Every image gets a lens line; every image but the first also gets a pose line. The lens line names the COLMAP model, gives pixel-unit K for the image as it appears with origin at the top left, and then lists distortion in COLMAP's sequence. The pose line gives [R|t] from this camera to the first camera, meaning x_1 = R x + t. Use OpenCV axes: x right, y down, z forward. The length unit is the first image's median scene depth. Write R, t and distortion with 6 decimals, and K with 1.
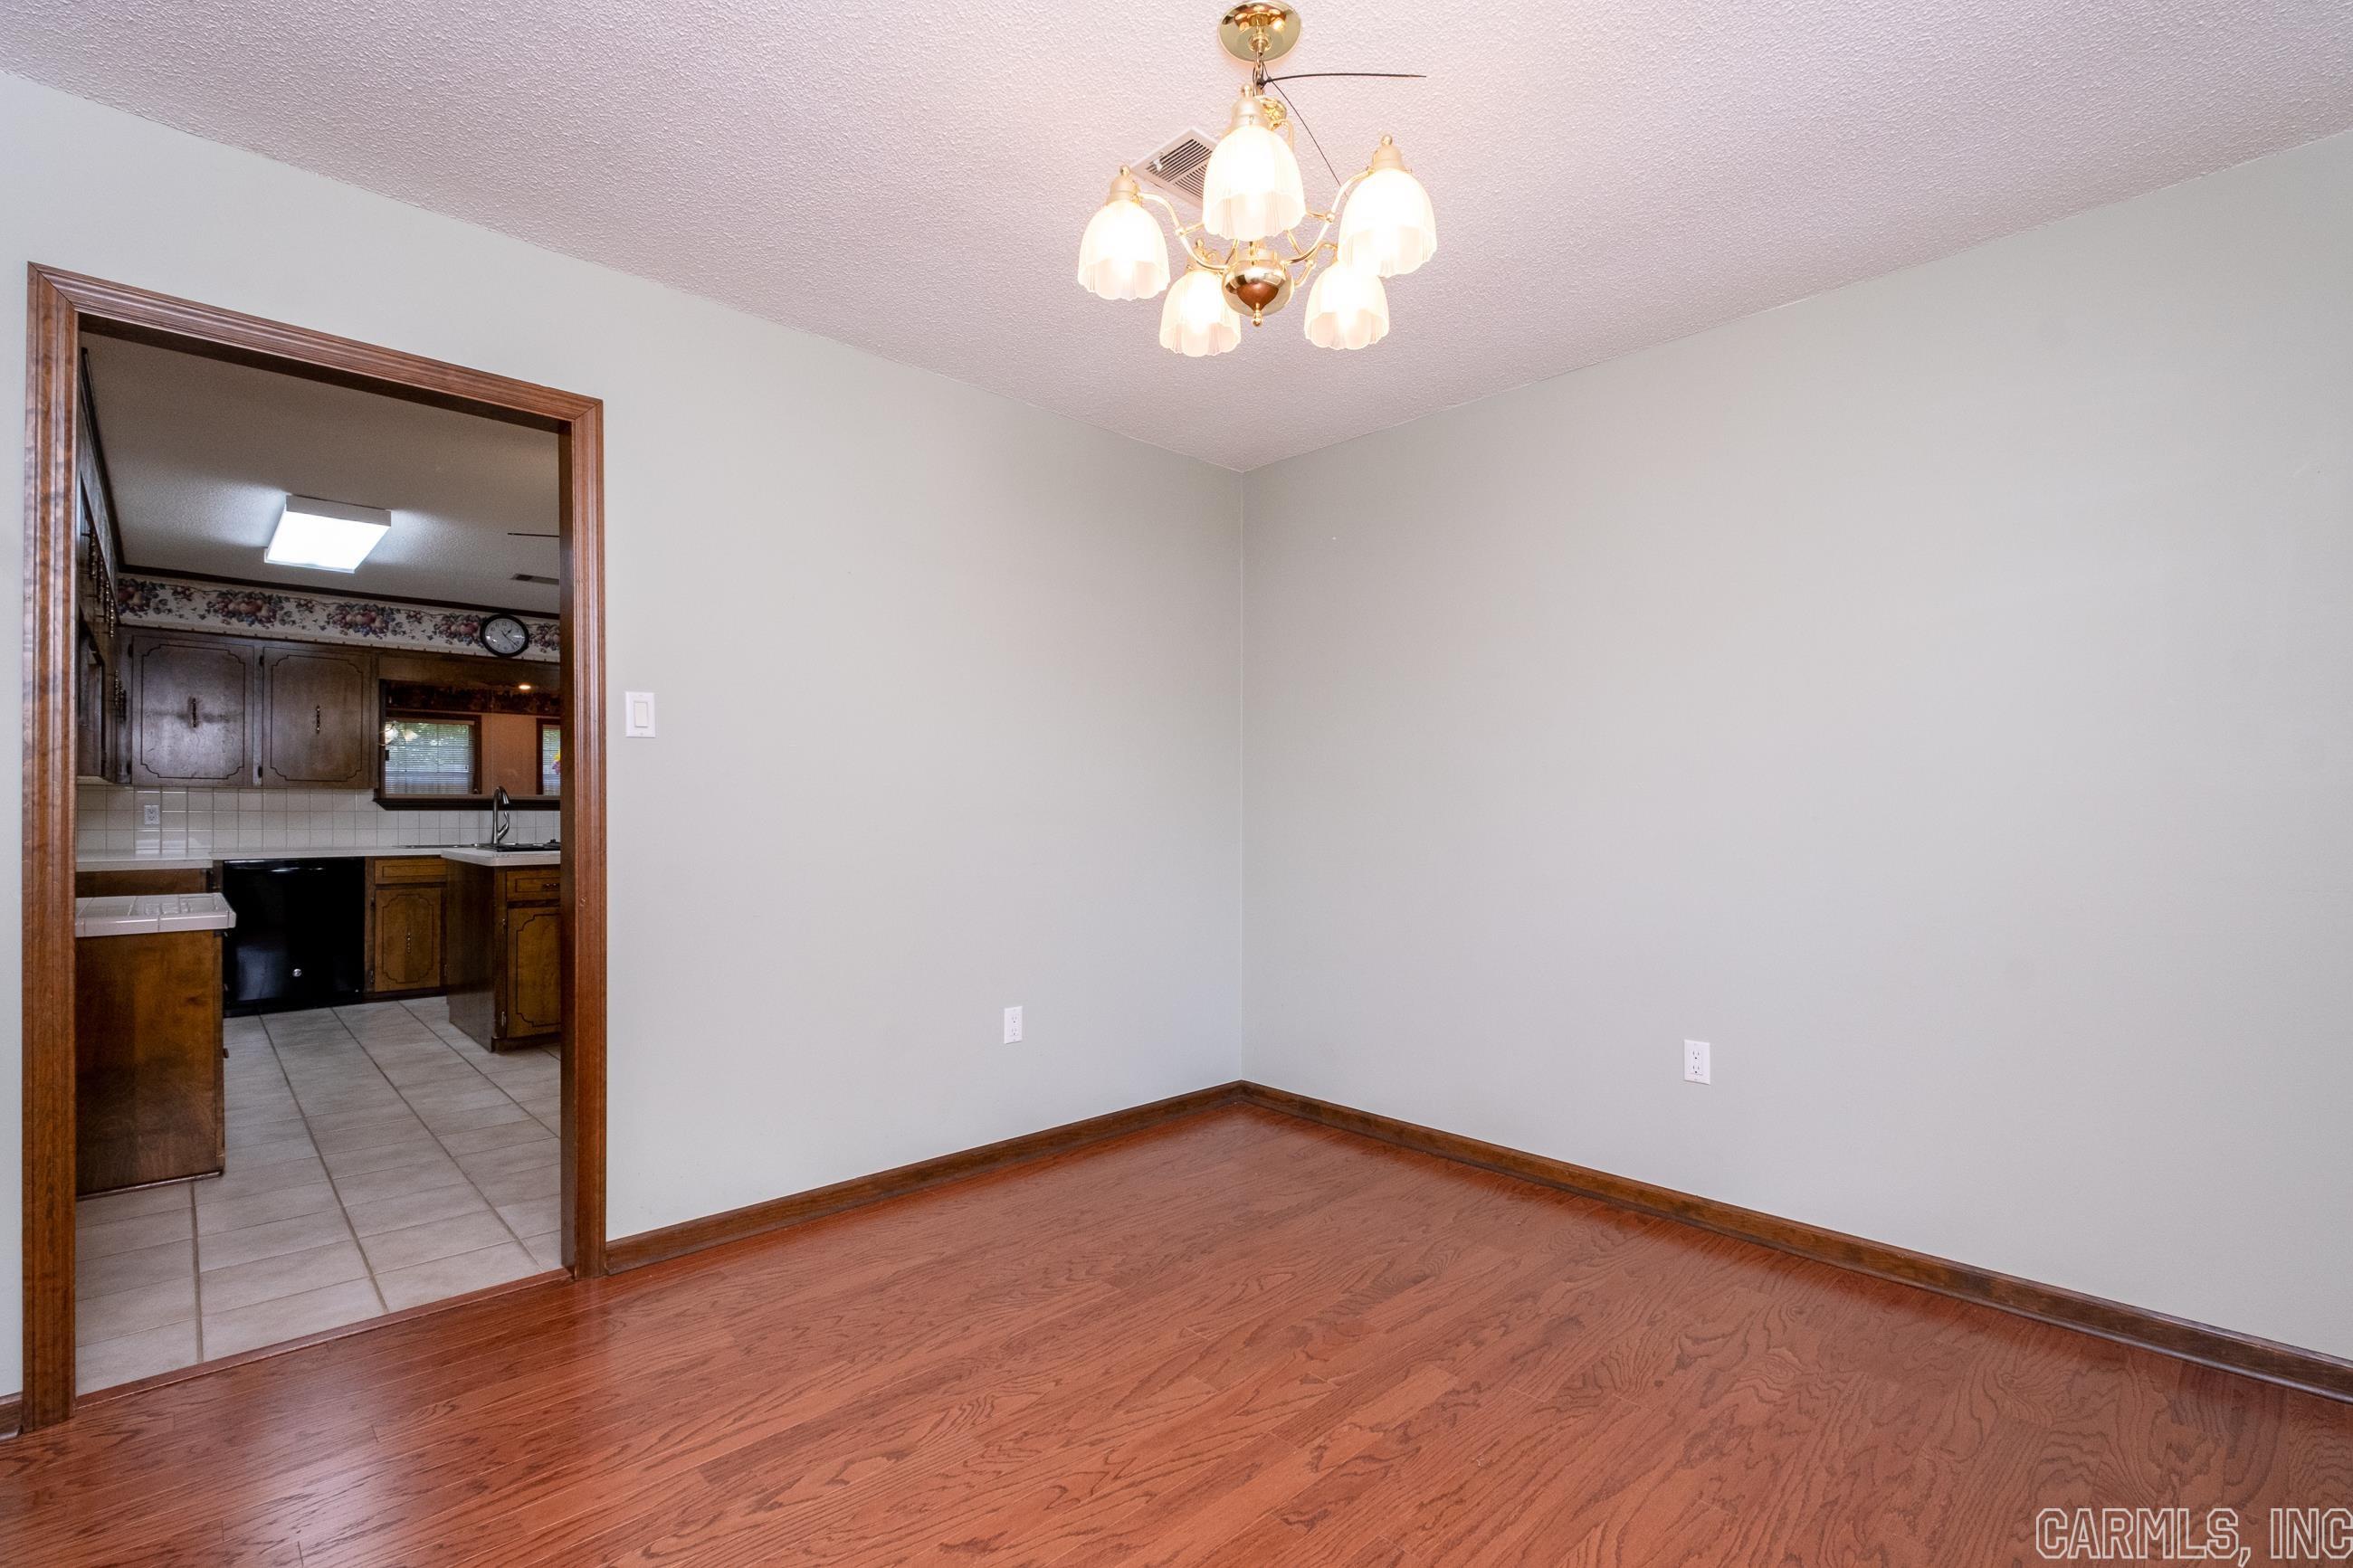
lens RADIAL K [[1067.4, 0, 1166.5], [0, 1067.4, 799.3], [0, 0, 1]] dist [-0.001792, -0.000798]
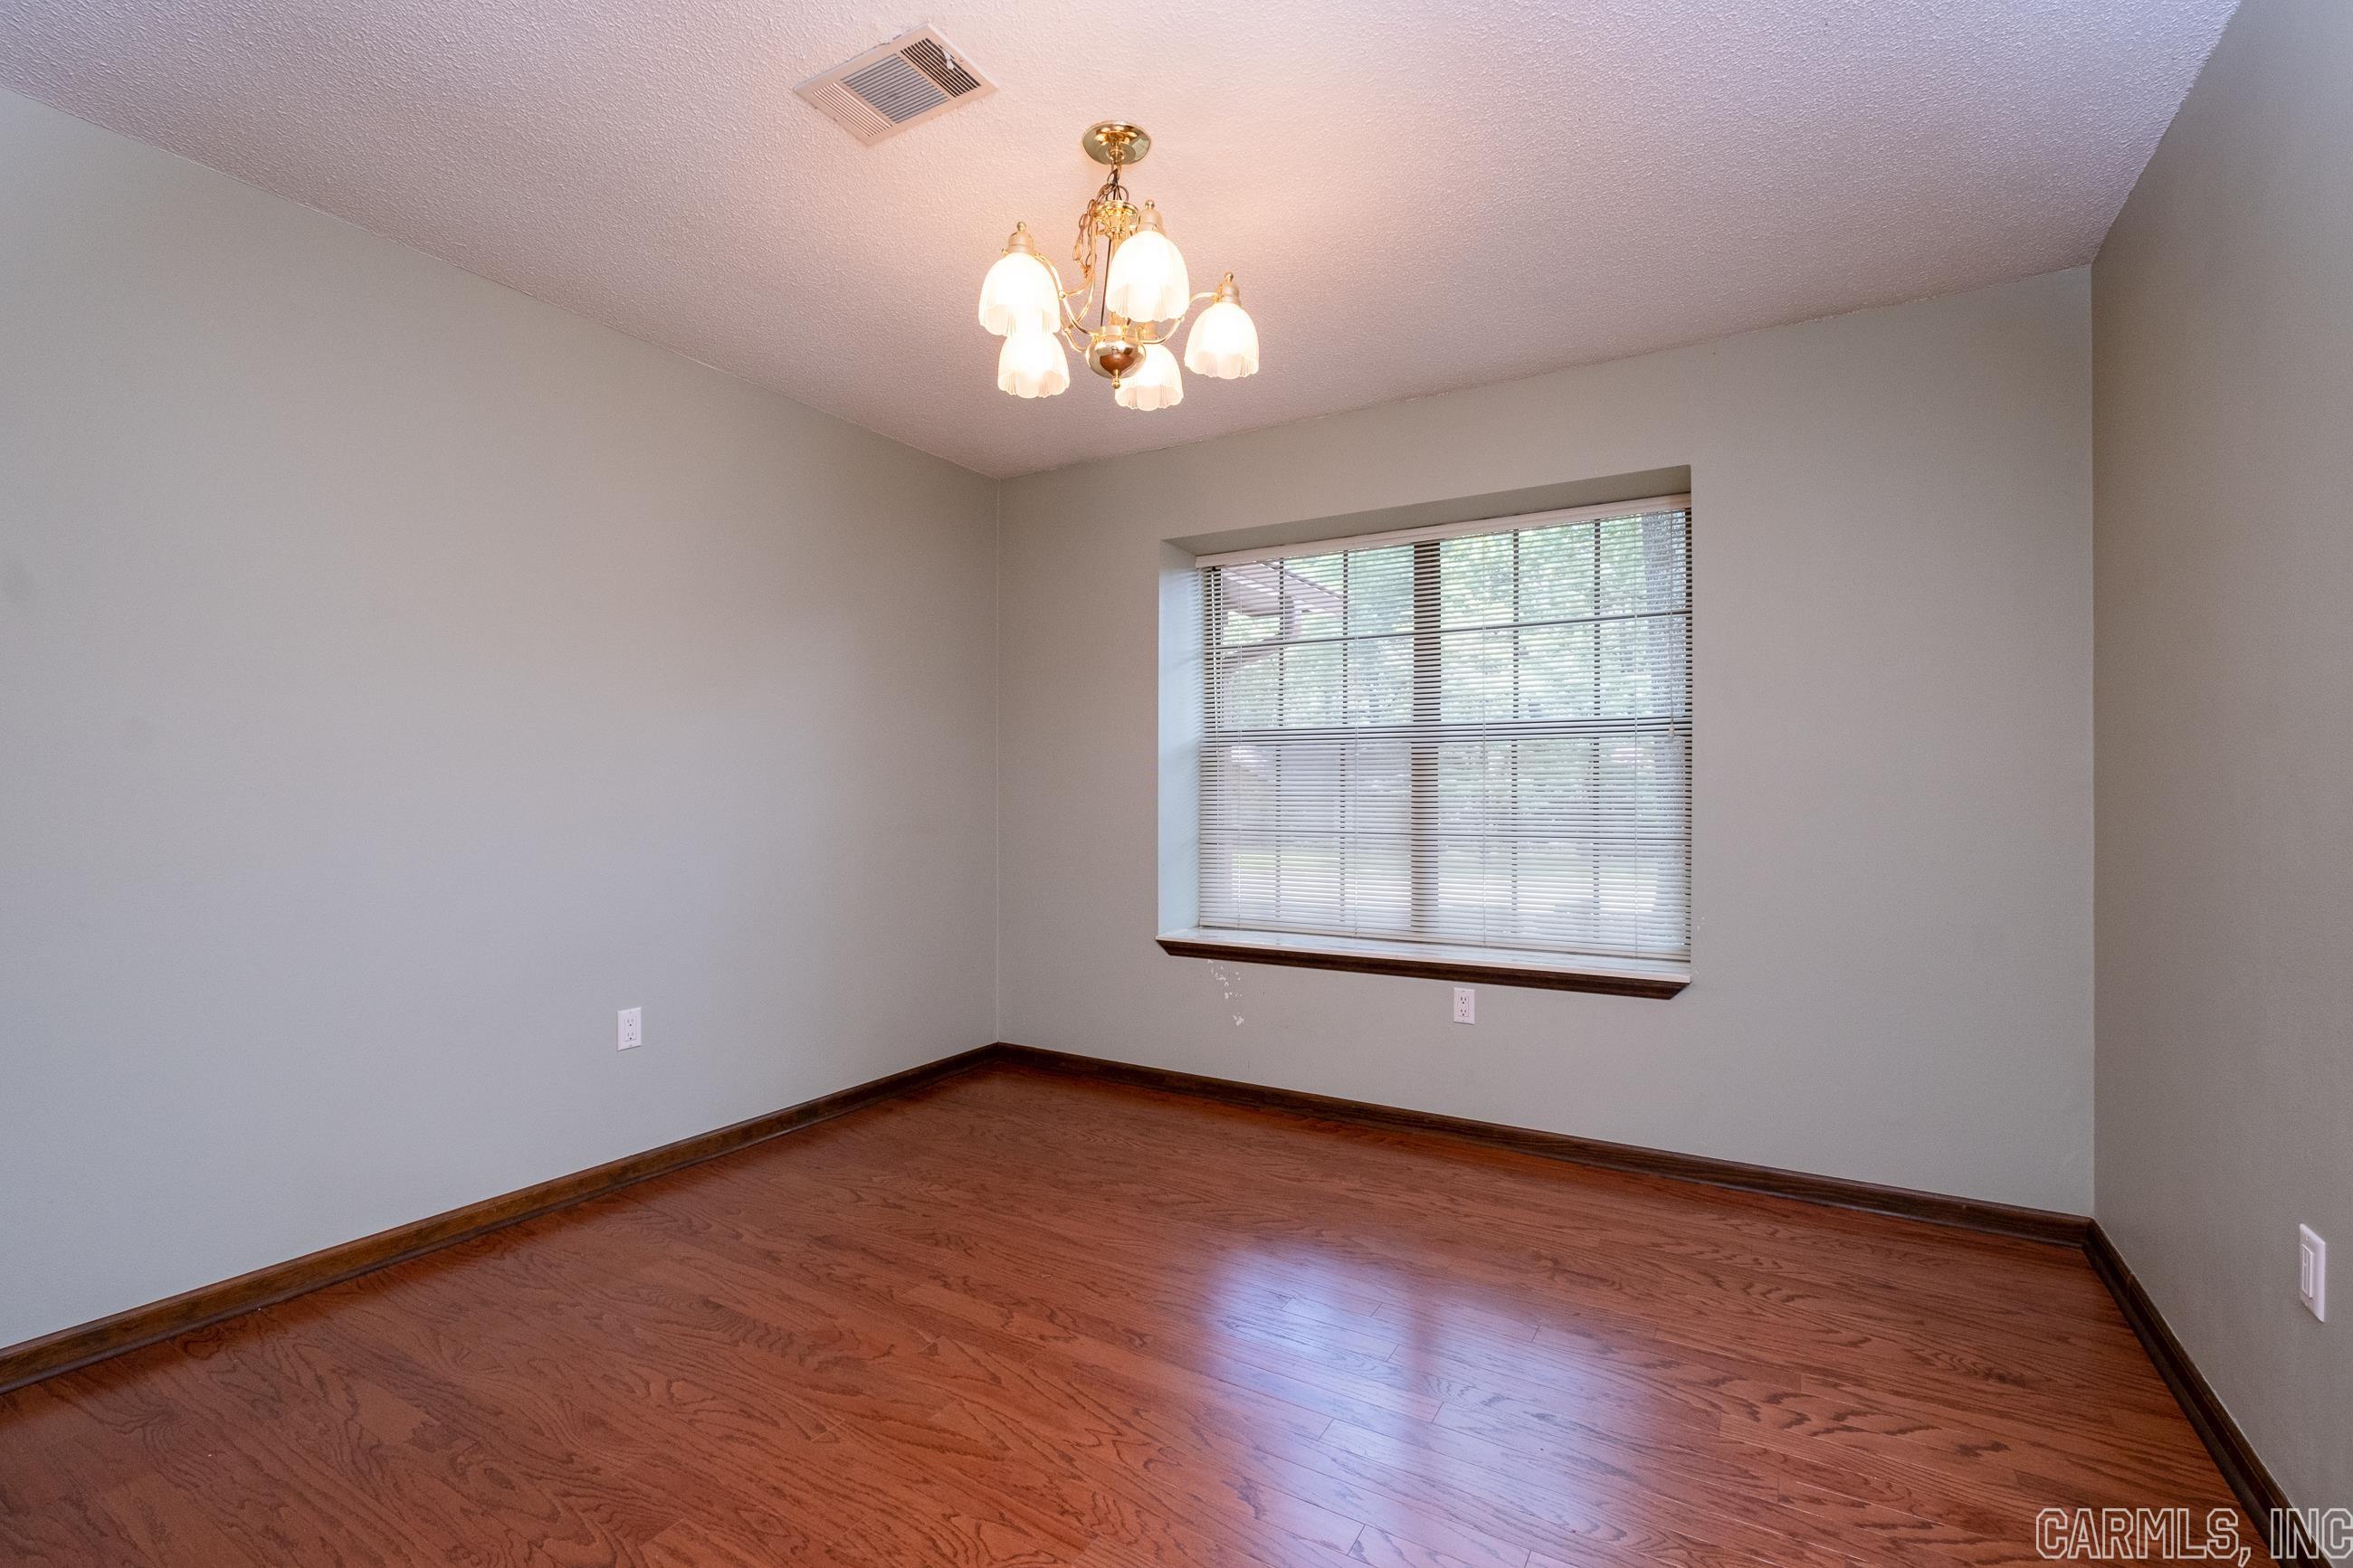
lens RADIAL K [[1067.4, 0, 1170.1], [0, 1067.4, 787.3], [0, 0, 1]] dist [-0.001792, -0.000798]
pose [[-0.278555, 0.001039, 0.960420, -0.781925], [-0.010536, 0.999936, -0.004137, 0.006661], [-0.960362, -0.011272, -0.278526, 0.921833]]
